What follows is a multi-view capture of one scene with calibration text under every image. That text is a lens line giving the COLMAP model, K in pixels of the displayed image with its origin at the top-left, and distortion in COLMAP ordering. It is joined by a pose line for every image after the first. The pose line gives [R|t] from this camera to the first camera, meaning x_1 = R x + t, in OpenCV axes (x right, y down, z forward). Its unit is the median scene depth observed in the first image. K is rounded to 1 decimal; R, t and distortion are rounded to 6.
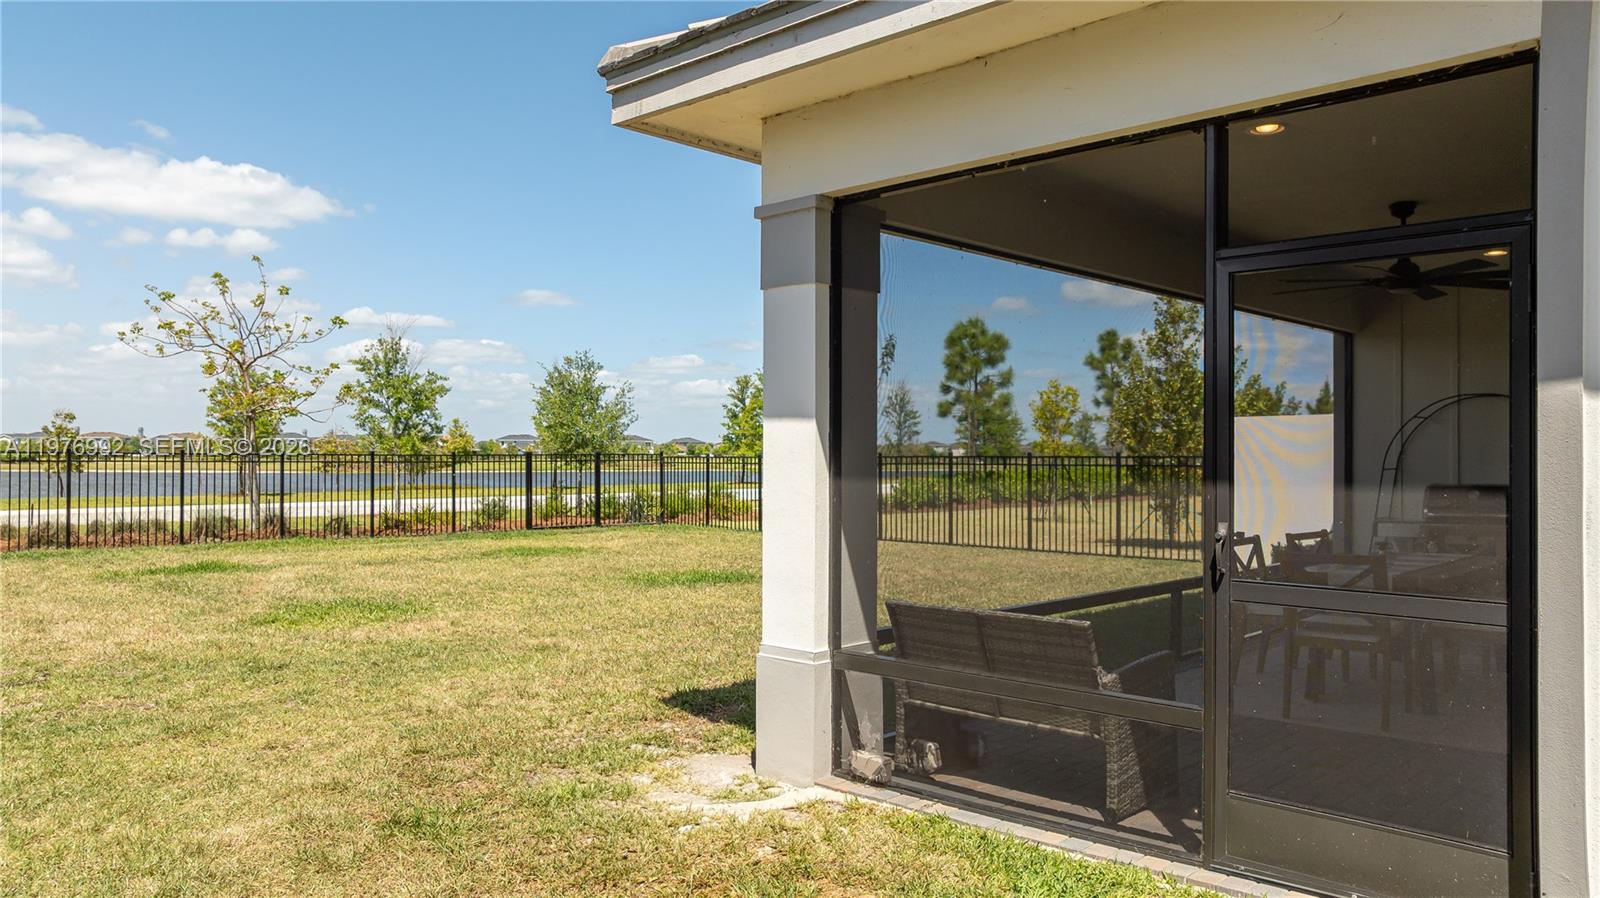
lens RADIAL K [[1127.1, 0, 803.1], [0, 1127.1, 435.4], [0, 0, 1]] dist [-0.030534, 0.031748]
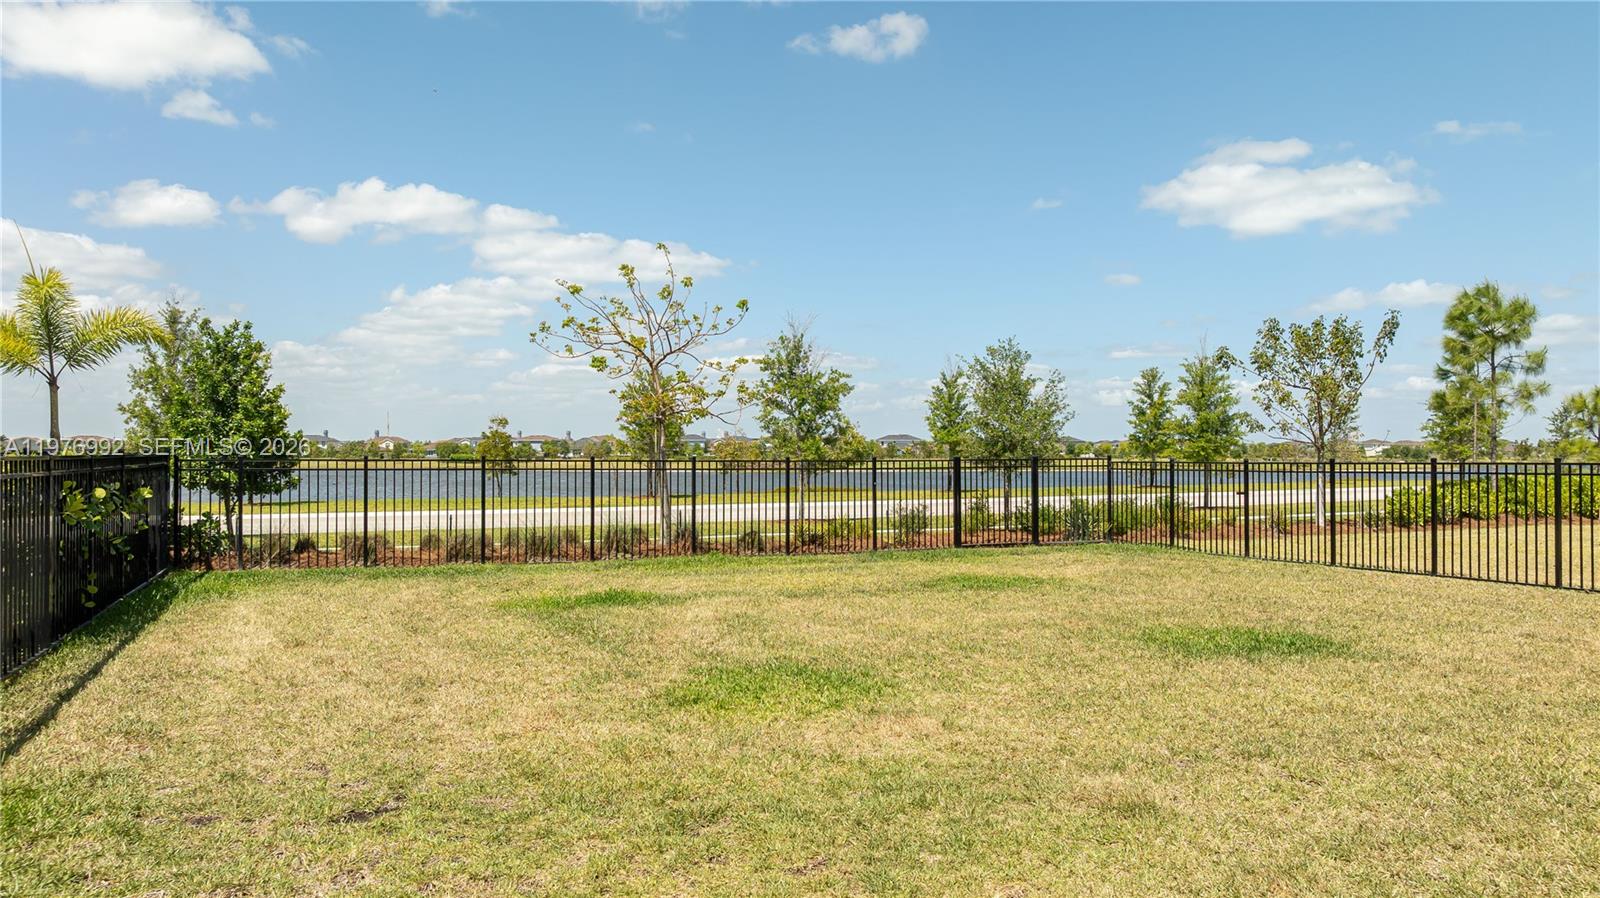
lens RADIAL K [[1127.1, 0, 834.5], [0, 1127.1, 461.1], [0, 0, 1]] dist [-0.030534, 0.031748]
pose [[0.954570, -0.001266, -0.297985, -0.065333], [0.008293, 0.999717, 0.022319, -0.001542], [0.297872, -0.023776, 0.954310, 0.129489]]
